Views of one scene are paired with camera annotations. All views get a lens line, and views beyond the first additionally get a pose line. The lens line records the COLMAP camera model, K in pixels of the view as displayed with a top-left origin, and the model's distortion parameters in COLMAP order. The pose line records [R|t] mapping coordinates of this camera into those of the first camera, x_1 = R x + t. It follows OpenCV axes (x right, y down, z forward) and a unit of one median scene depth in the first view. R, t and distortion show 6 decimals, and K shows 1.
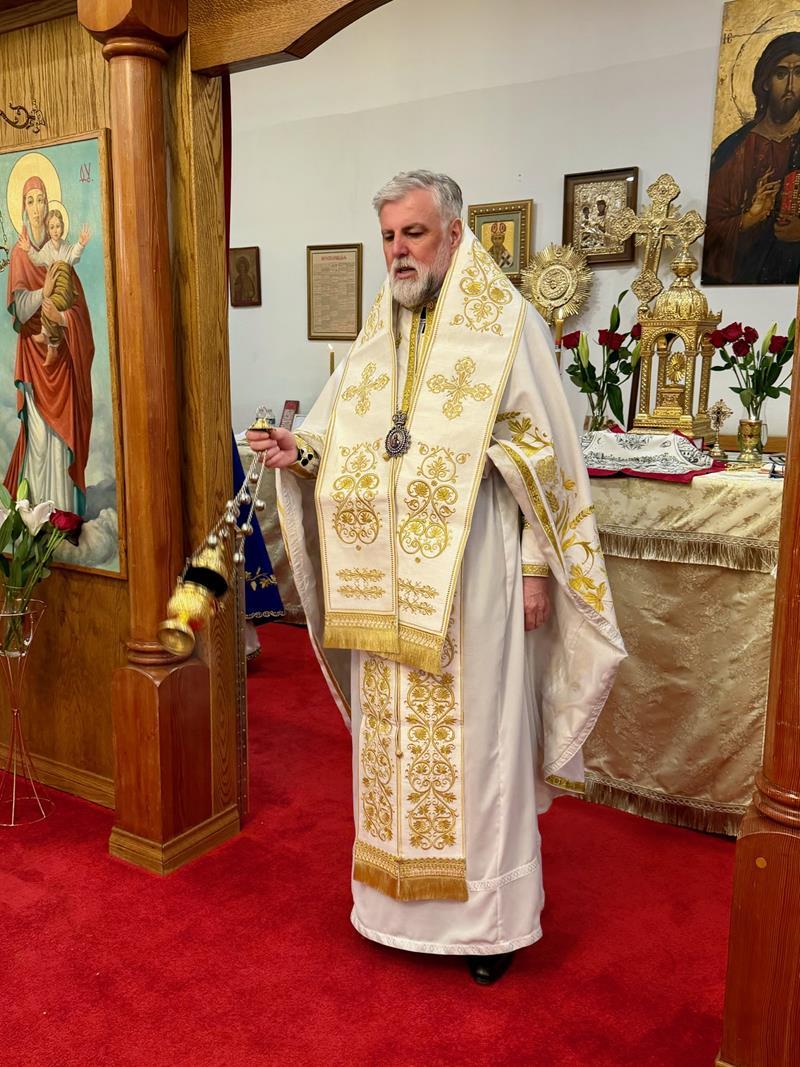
lens RADIAL K [[979.4, 0, 387.7], [0, 979.4, 534.6], [0, 0, 1]] dist [0.108228, -0.221183]
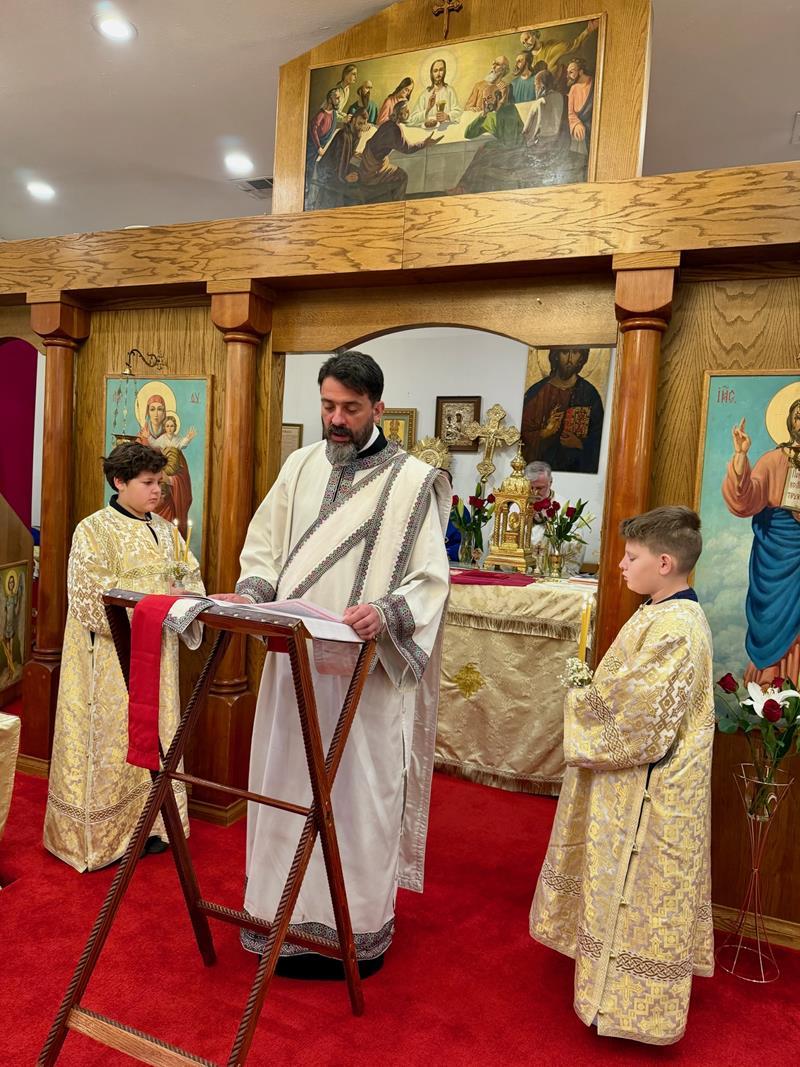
lens RADIAL K [[745.6, 0, 398.1], [0, 745.6, 535.1], [0, 0, 1]] dist [0.069024, -0.105861]
pose [[0.979979, 0.039286, 0.195187, -0.194484], [-0.017954, 0.993783, -0.109879, 0.002228], [-0.198290, 0.104175, 0.974592, -0.274596]]
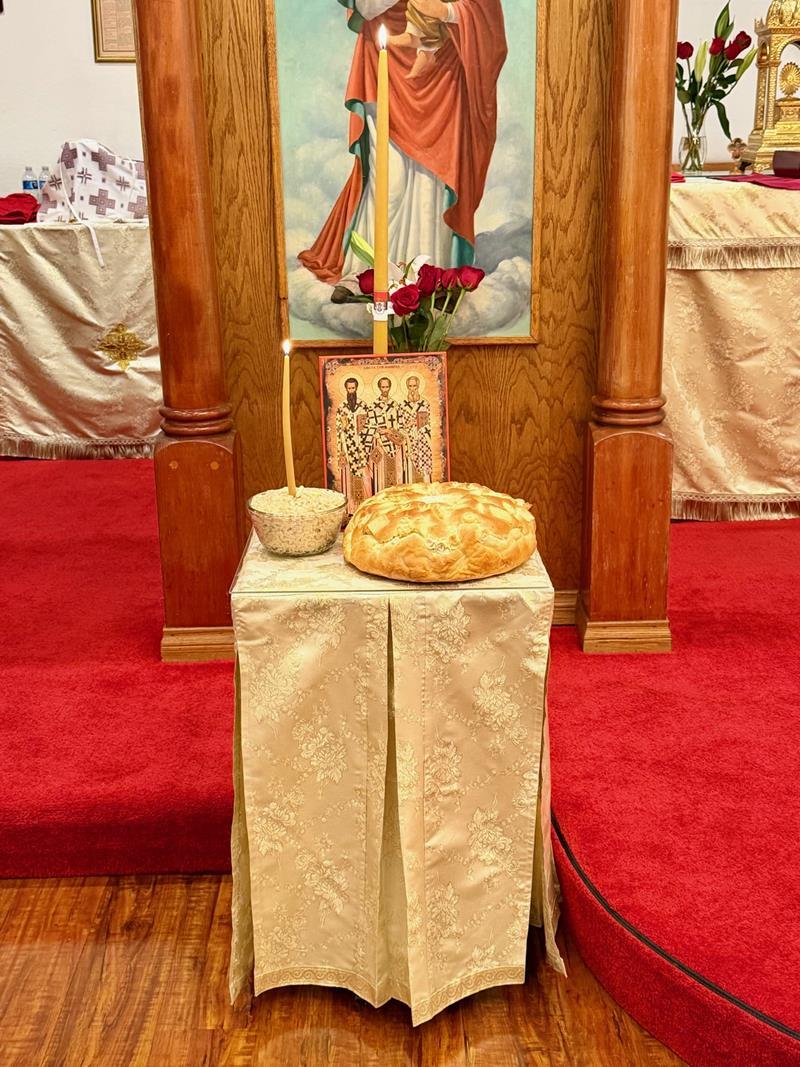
lens RADIAL K [[1330.8, 0, 397.2], [0, 1330.8, 536.6], [0, 0, 1]] dist [0.102991, -0.046001]
pose [[0.827236, -0.189191, 0.529044, -0.991781], [0.121715, 0.979586, 0.159989, 0.010834], [-0.548513, -0.067956, 0.833376, 0.109173]]
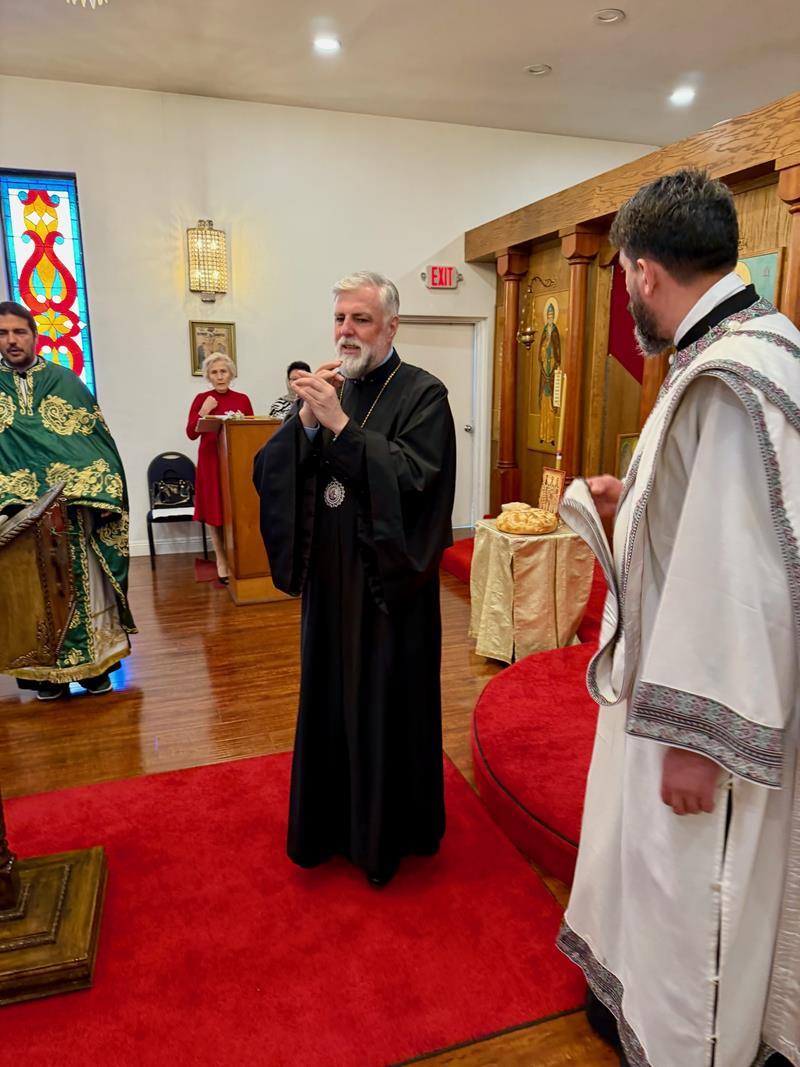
lens RADIAL K [[765.5, 0, 417.9], [0, 765.5, 537.5], [0, 0, 1]] dist [0.106795, -0.104871]
pose [[0.801328, 0.123042, -0.585435, 0.083212], [-0.094664, 0.992370, 0.078995, 0.066976], [0.590688, -0.007881, 0.806862, -0.529743]]
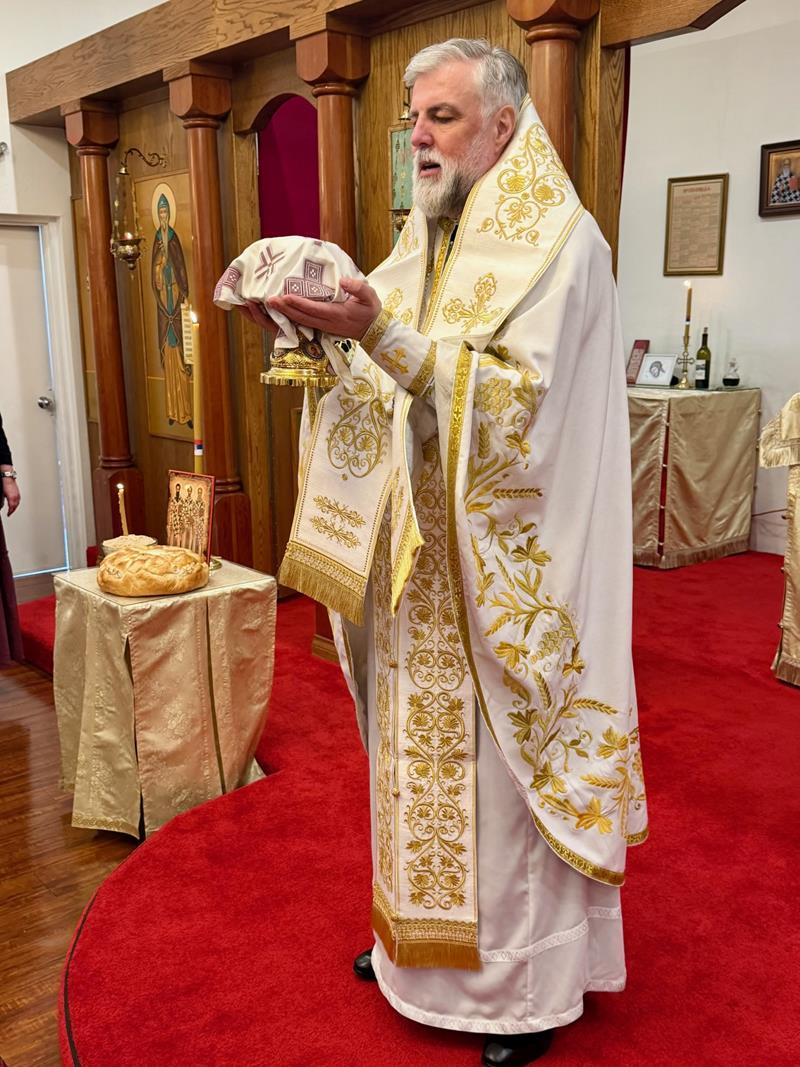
lens RADIAL K [[1087.2, 0, 391.4], [0, 1087.2, 539.0], [0, 0, 1]] dist [0.179811, -0.379023]
pose [[0.957808, 0.041568, -0.284388, -0.036103], [-0.029954, 0.998535, 0.045068, 0.040970], [0.285845, -0.034648, 0.957649, -0.267405]]
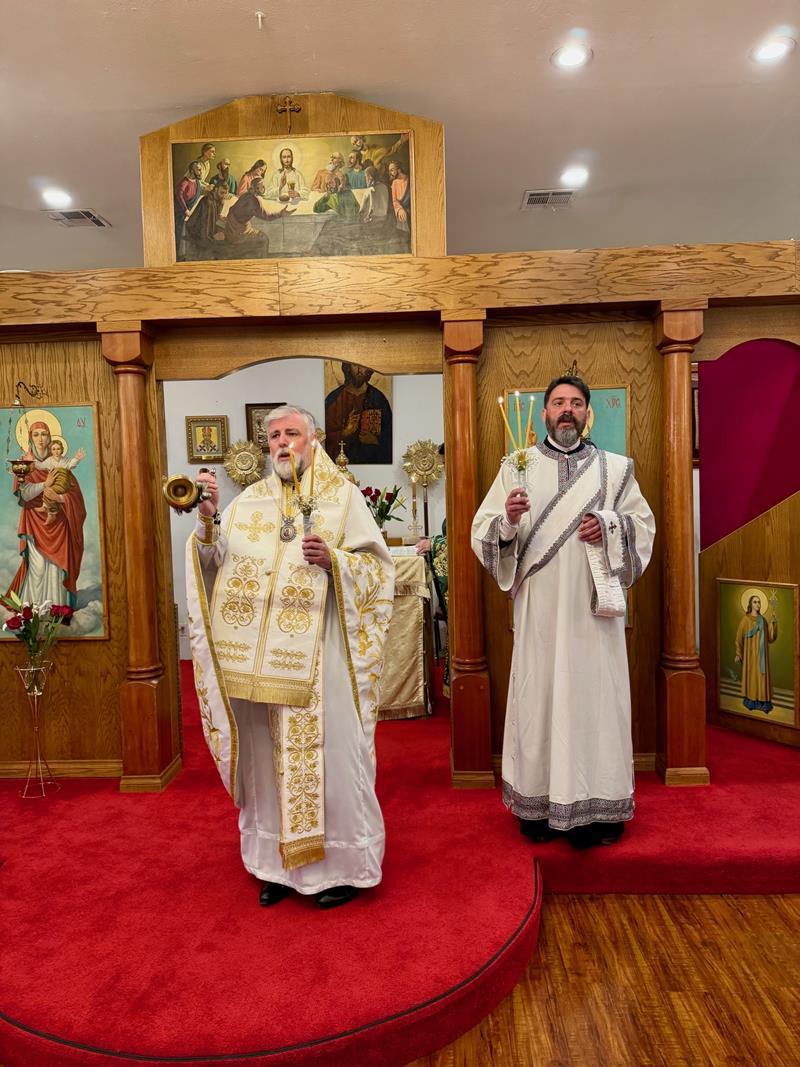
lens RADIAL K [[746.1, 0, 401.5], [0, 746.1, 526.2], [0, 0, 1]] dist [0.086865, -0.152199]
pose [[0.852594, -0.056662, 0.519492, -0.511446], [0.122265, 0.988142, -0.092884, 0.035086], [-0.508069, 0.142708, 0.849412, -0.469644]]
